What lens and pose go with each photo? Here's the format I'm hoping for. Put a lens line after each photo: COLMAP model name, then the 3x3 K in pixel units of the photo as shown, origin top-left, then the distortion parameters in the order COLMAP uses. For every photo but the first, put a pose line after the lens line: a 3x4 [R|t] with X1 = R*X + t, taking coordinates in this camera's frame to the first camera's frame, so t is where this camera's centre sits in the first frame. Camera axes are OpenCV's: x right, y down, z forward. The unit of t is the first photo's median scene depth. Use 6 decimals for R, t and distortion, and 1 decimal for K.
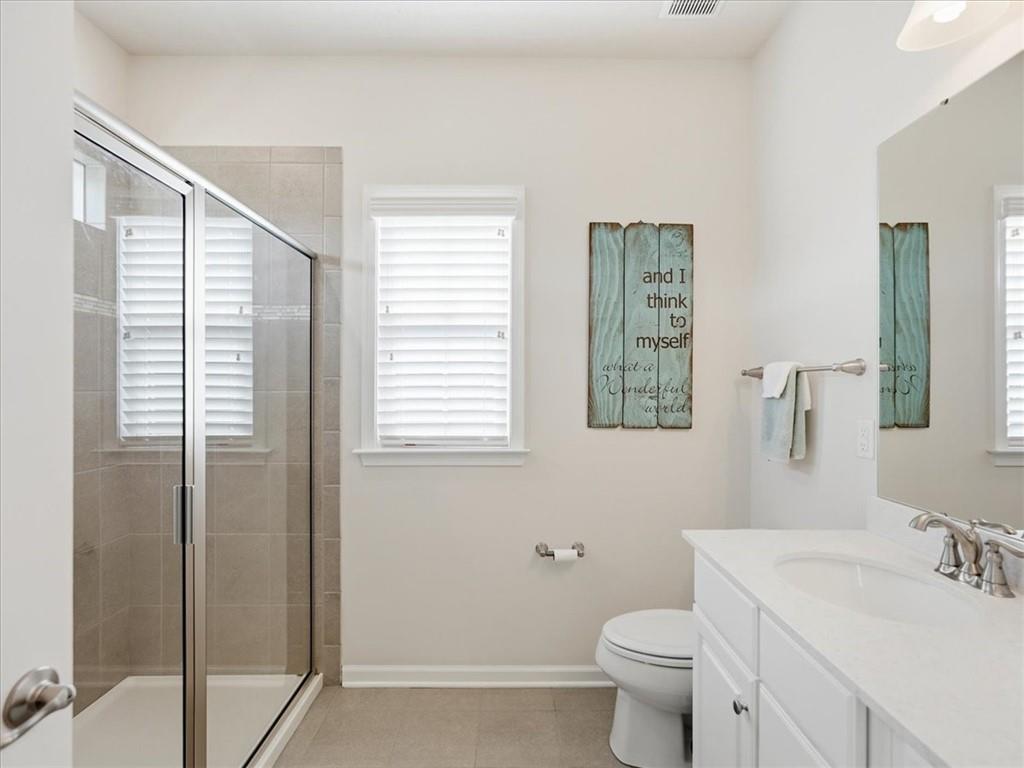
lens RADIAL K [[511.2, 0, 512.1], [0, 511.2, 392.9], [0, 0, 1]] dist [-0.024141, 0.012874]
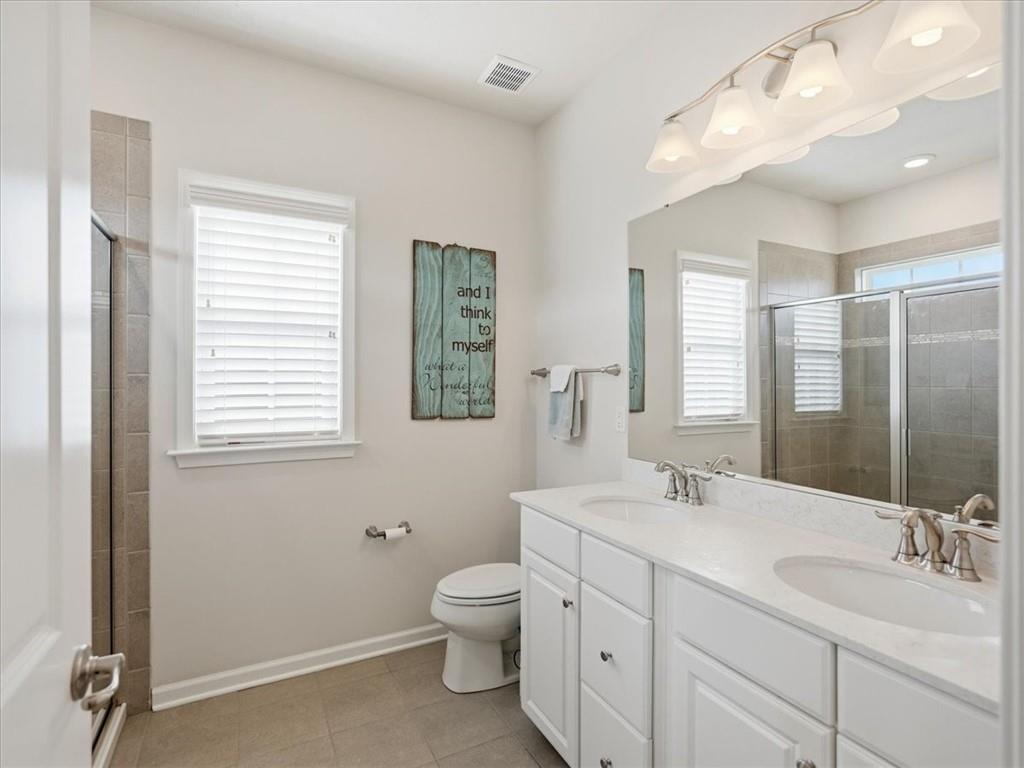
lens RADIAL K [[511.2, 0, 512.1], [0, 511.2, 392.9], [0, 0, 1]] dist [-0.024141, 0.012874]
pose [[0.884833, -0.009992, 0.465801, -0.186991], [0.006610, 0.999939, 0.008893, 0.000098], [-0.465861, -0.004790, 0.884845, -0.112837]]
